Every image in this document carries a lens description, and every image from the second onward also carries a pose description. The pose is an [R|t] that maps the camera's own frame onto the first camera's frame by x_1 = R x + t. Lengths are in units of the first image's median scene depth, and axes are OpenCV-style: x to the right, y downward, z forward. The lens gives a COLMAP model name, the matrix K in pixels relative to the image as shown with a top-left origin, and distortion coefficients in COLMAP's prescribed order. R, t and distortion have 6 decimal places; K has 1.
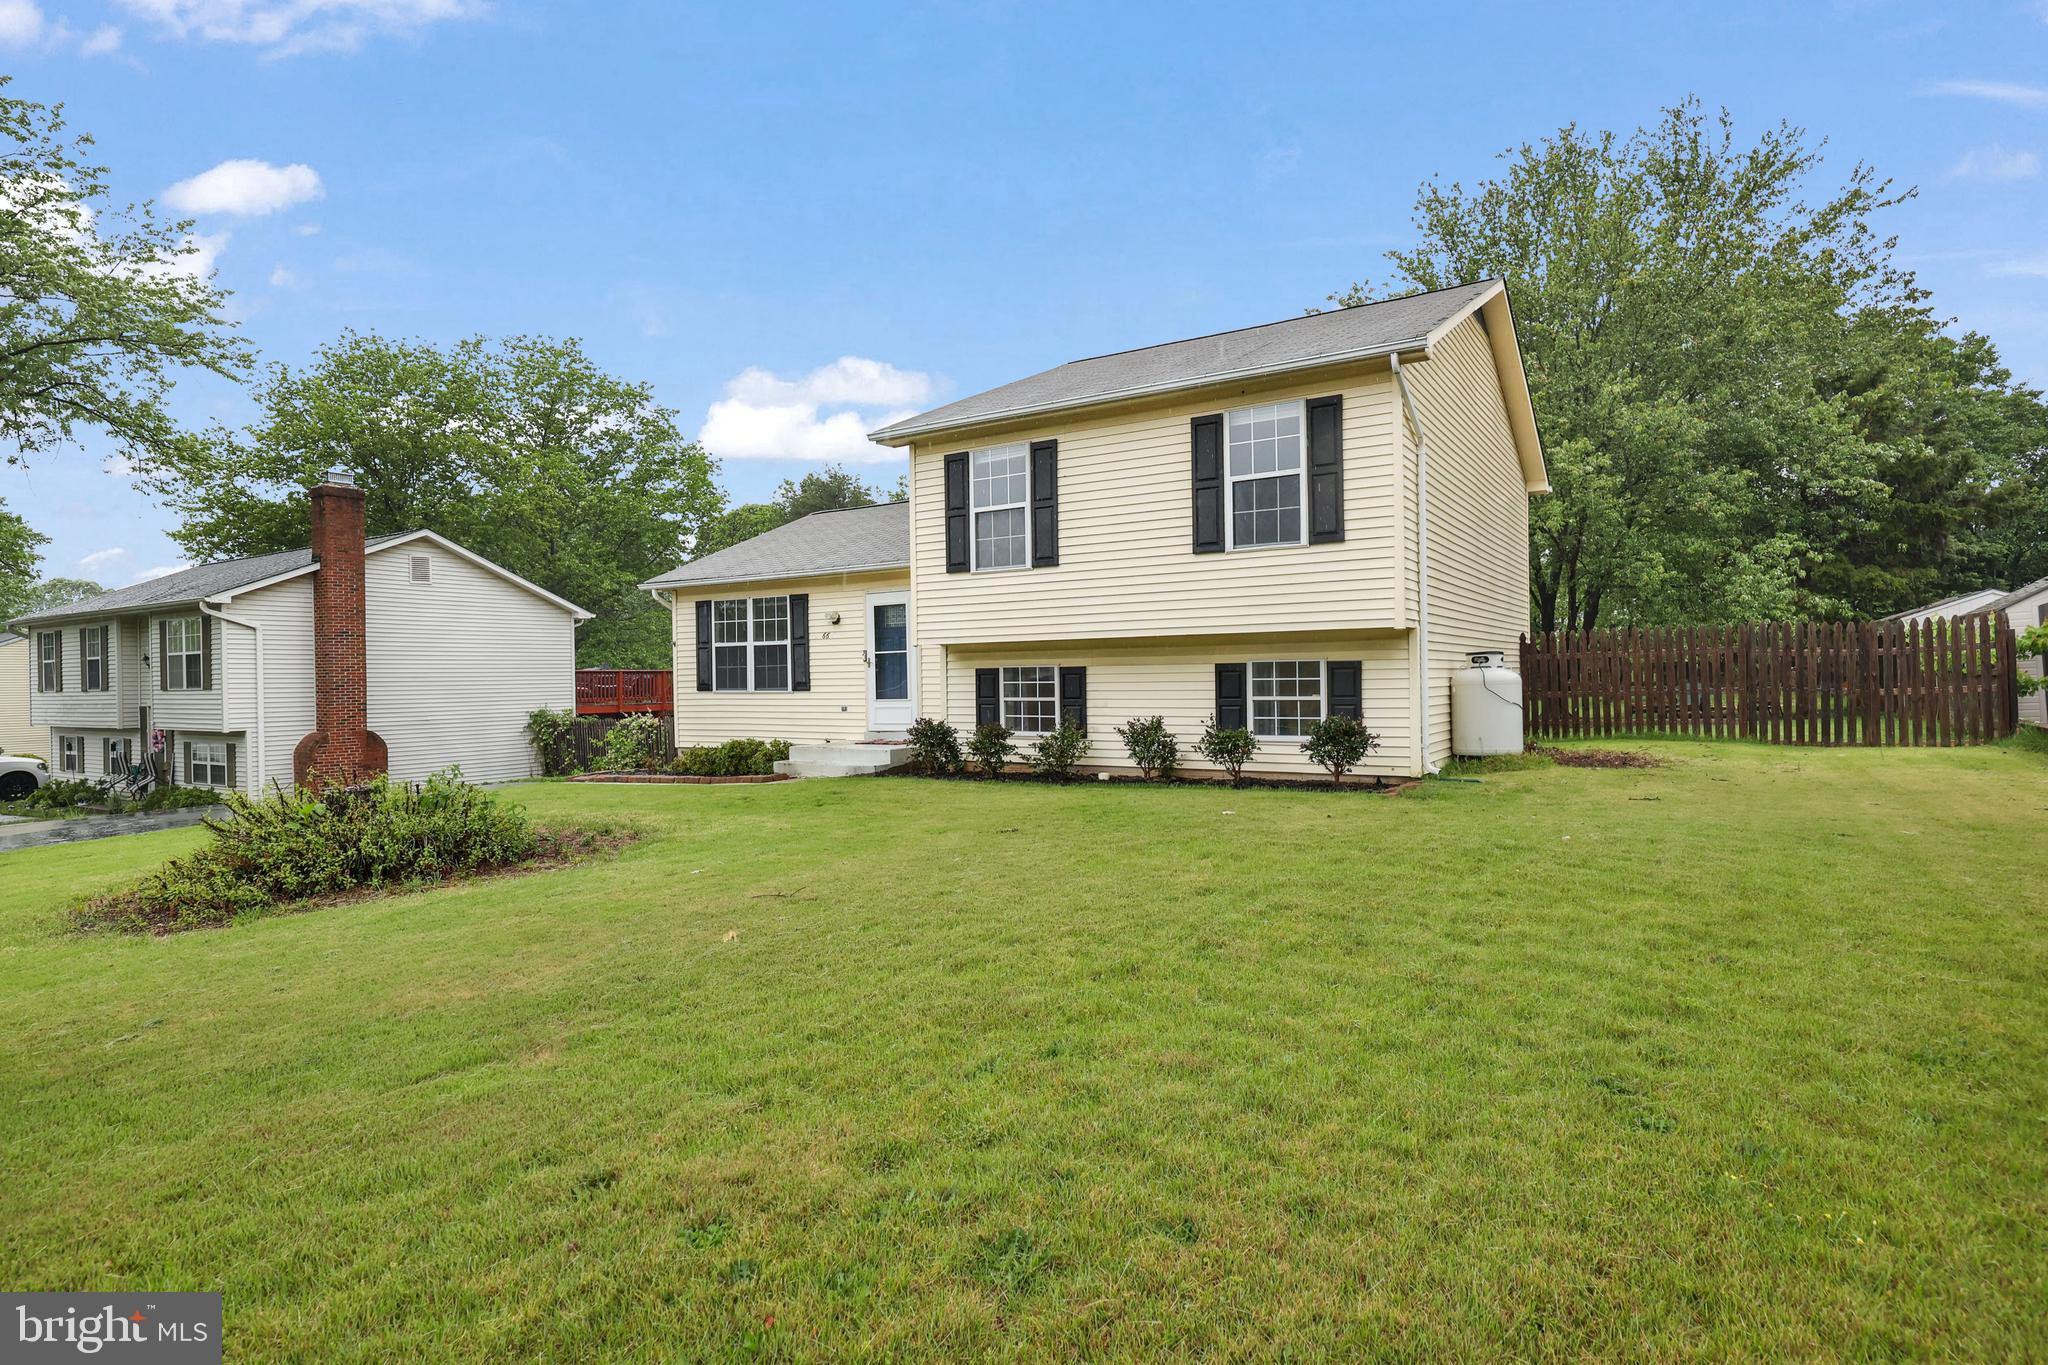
lens RADIAL K [[1129.0, 0, 1024.0], [0, 1129.0, 682.5], [0, 0, 1]] dist [-0.000109, -0.000111]
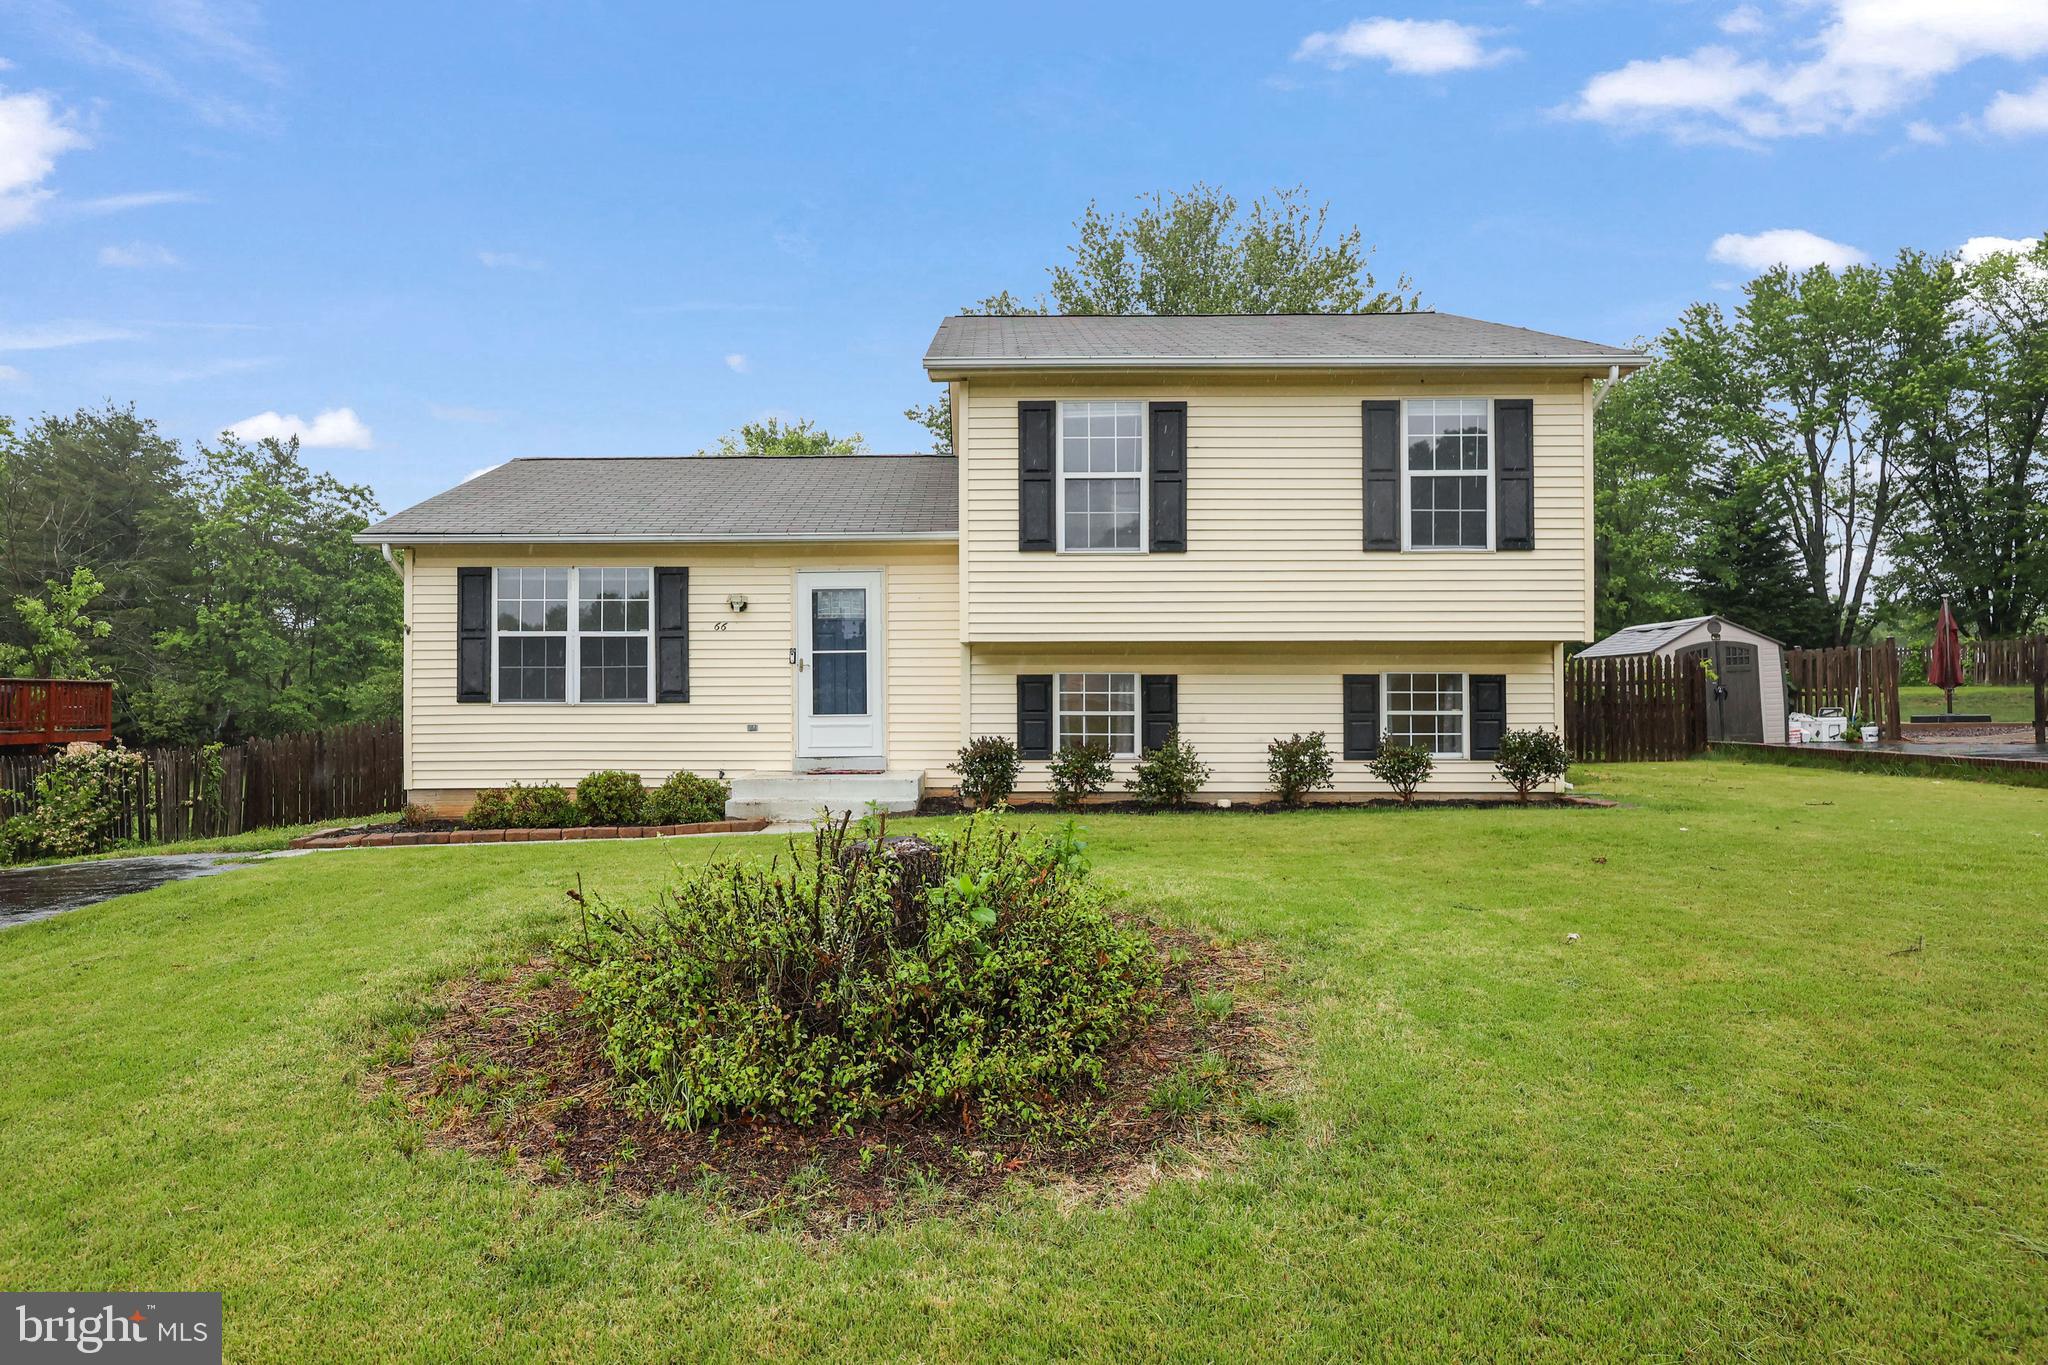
lens RADIAL K [[1150.9, 0, 1024.0], [0, 1150.9, 682.5], [0, 0, 1]] dist [-0.017636, -0.000048]
pose [[0.838243, 0.014952, 0.545092, -0.505611], [-0.007226, 0.999841, -0.016315, 0.006246], [-0.545249, 0.009737, 0.838218, 0.338834]]
